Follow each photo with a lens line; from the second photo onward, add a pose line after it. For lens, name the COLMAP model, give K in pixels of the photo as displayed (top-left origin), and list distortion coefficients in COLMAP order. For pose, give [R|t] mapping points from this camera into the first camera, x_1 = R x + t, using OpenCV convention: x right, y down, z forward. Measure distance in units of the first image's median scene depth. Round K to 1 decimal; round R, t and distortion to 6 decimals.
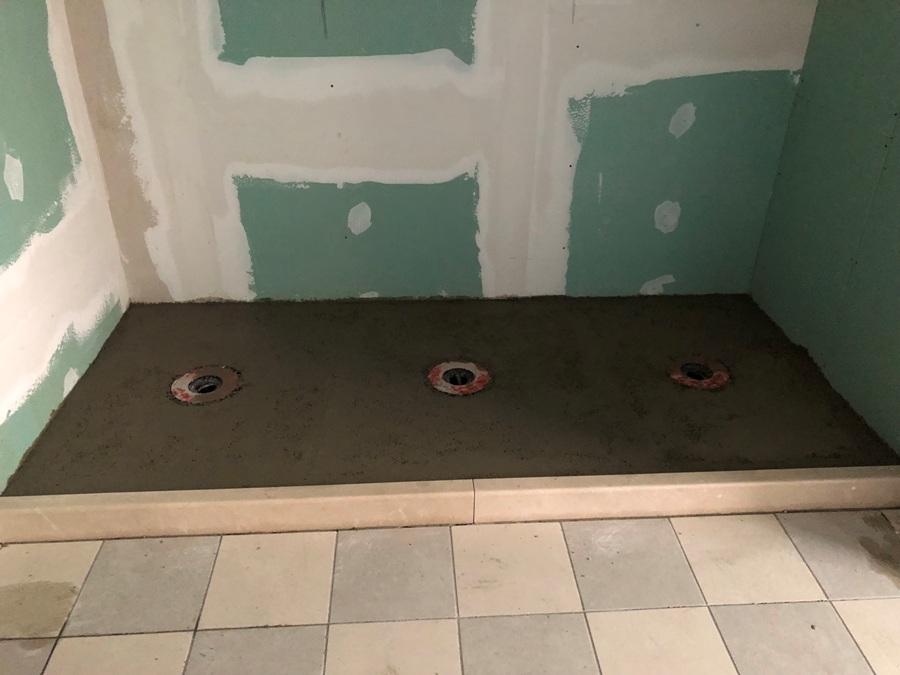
lens RADIAL K [[728.3, 0, 450.0], [0, 728.3, 337.5], [0, 0, 1]] dist [0.013670, -0.003096]
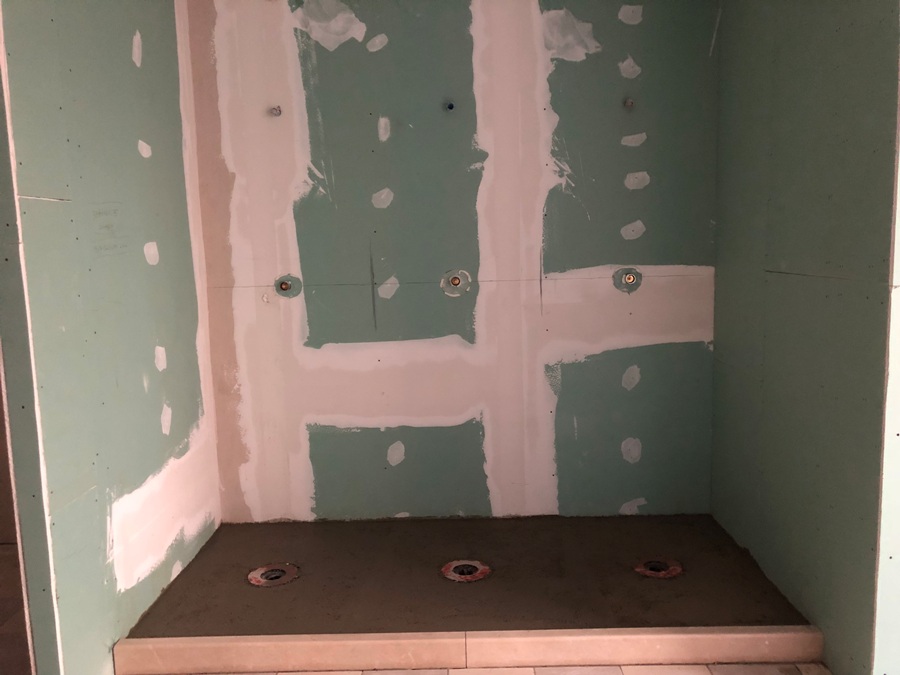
lens RADIAL K [[738.5, 0, 450.0], [0, 738.5, 337.5], [0, 0, 1]] dist [0.081732, -0.181081]
pose [[0.995690, -0.031150, -0.087352, 0.109883], [-0.004526, 0.924457, -0.381260, 0.172907], [0.092629, 0.380012, 0.920332, -0.357718]]
